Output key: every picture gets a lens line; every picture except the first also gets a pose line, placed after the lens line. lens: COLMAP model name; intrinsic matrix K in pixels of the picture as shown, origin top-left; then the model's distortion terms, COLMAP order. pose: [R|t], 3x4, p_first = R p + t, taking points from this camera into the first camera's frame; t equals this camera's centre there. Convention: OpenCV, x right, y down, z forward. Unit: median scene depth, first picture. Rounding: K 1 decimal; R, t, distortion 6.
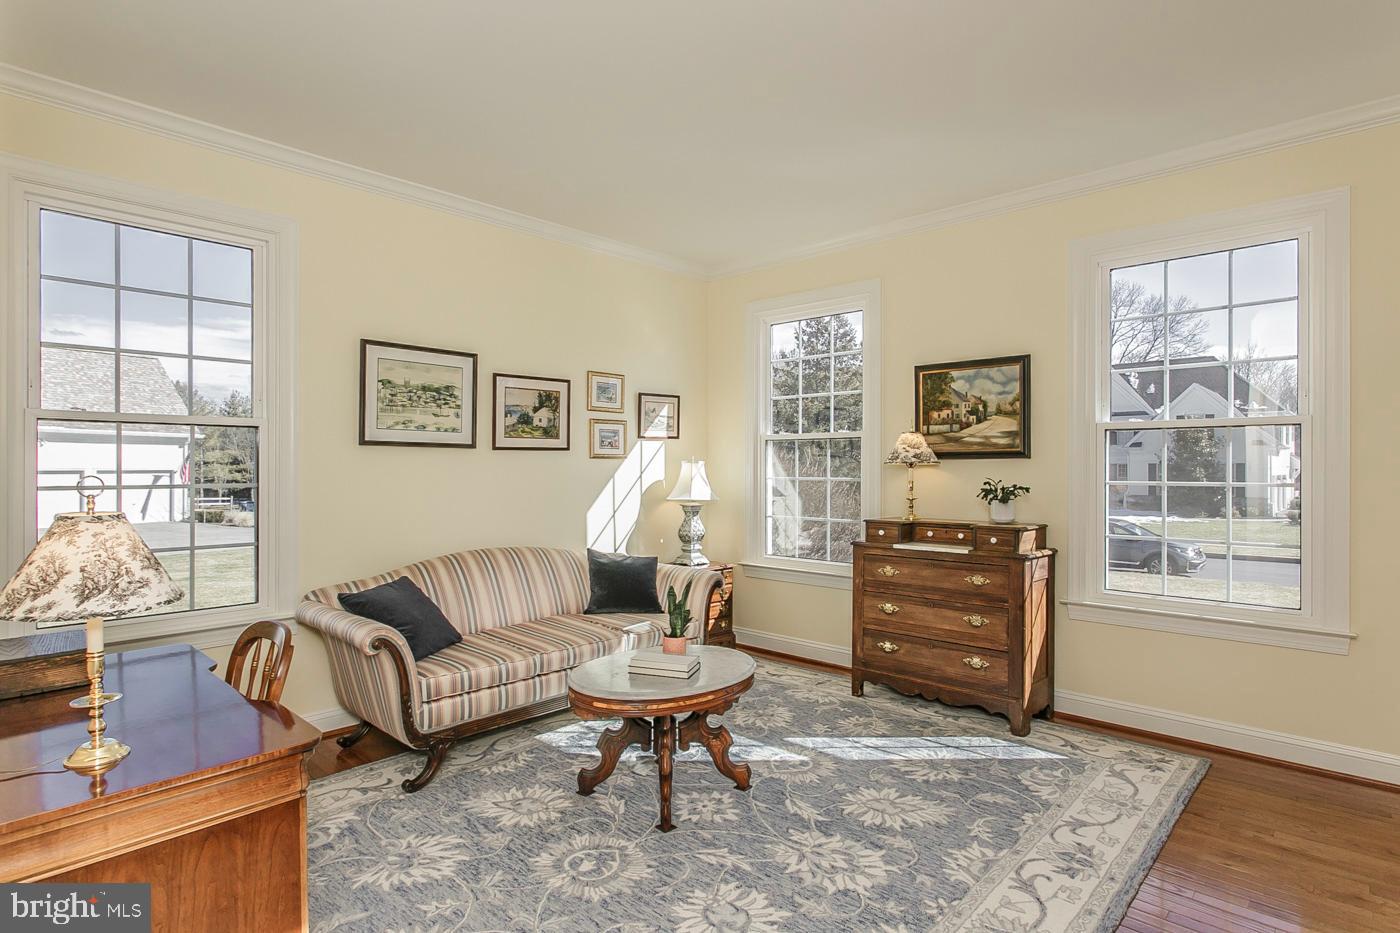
lens RADIAL K [[722.1, 0, 700.0], [0, 722.1, 466.5], [0, 0, 1]] dist [-0.002744, -0.000412]
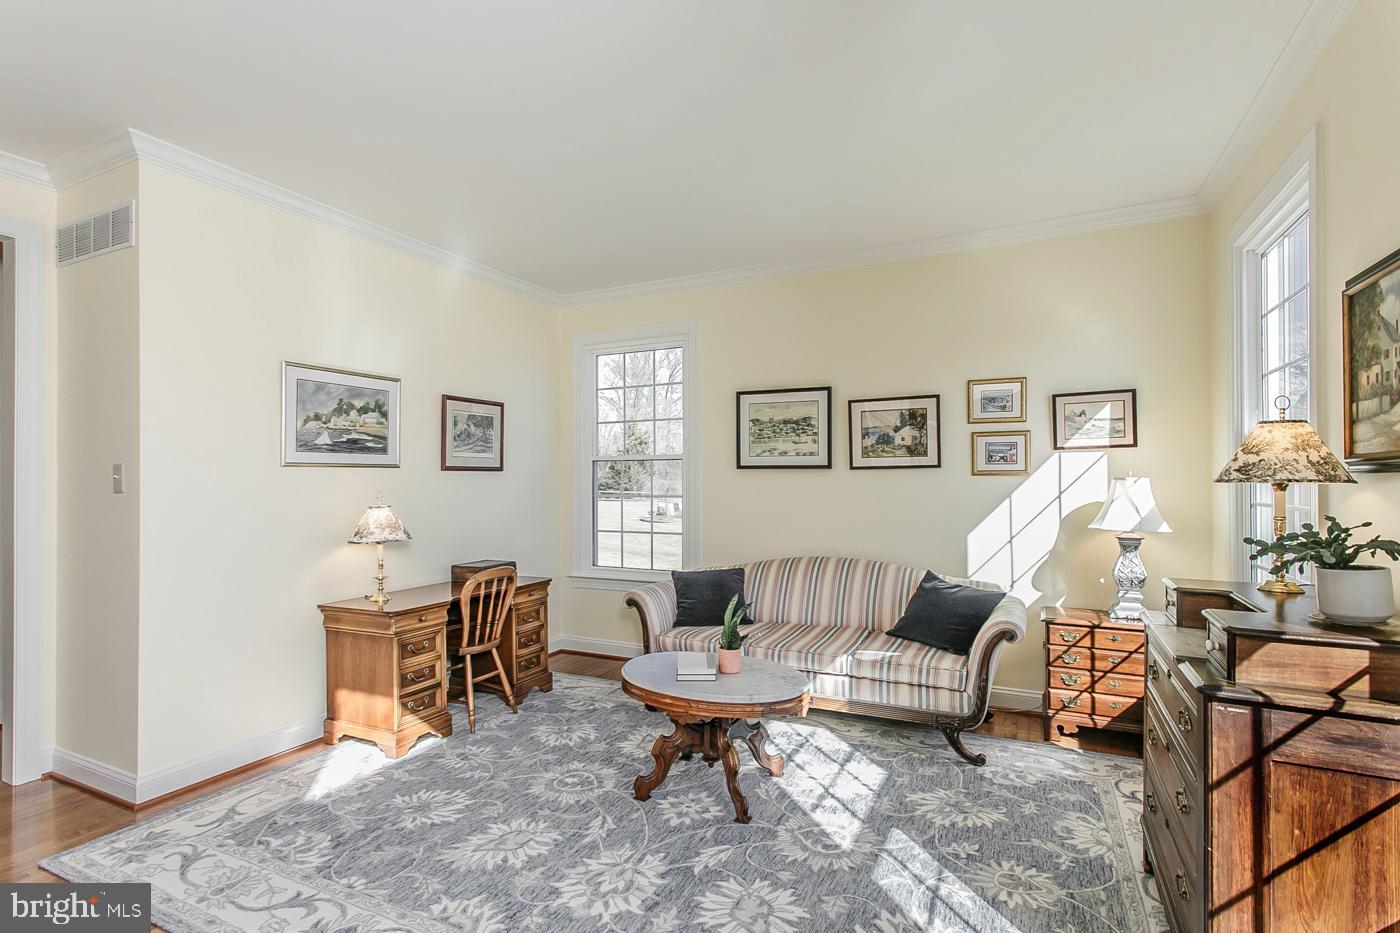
lens RADIAL K [[673.9, 0, 701.4], [0, 673.9, 472.6], [0, 0, 1]] dist [-0.002263, 0.000099]
pose [[0.302364, -0.012600, -0.953109, 0.660955], [0.002840, 0.999920, -0.012318, -0.006462], [0.953188, 0.001017, 0.302375, 0.492222]]
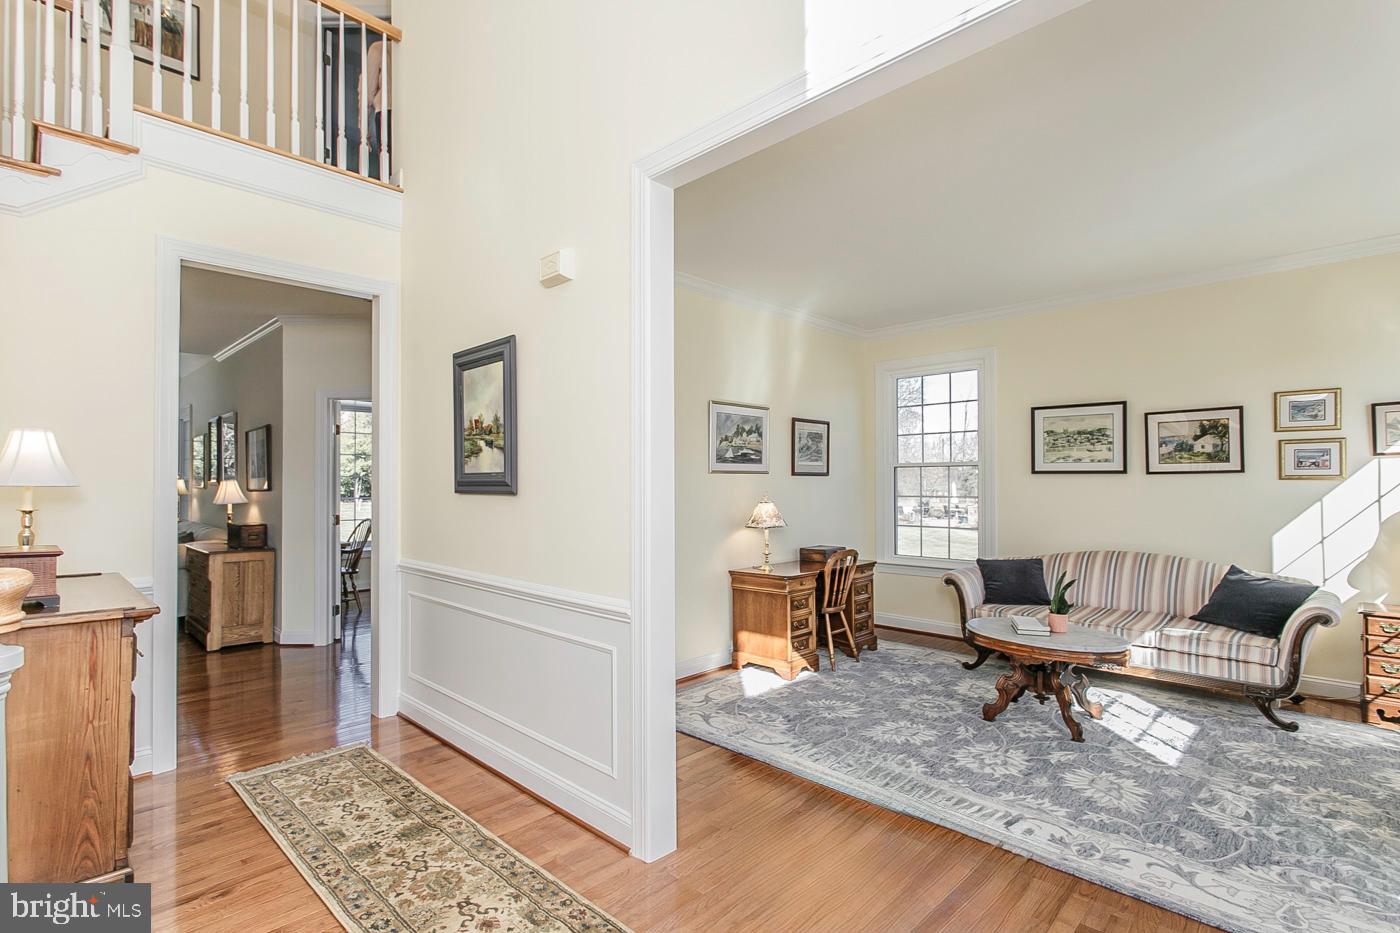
lens RADIAL K [[676.6, 0, 707.4], [0, 676.6, 475.1], [0, 0, 1]] dist [0.002811, 0.000743]
pose [[0.007071, -0.012588, -0.999896, 0.919666], [0.000712, 0.999921, -0.012583, -0.007869], [0.999975, -0.000623, 0.007079, 0.244825]]
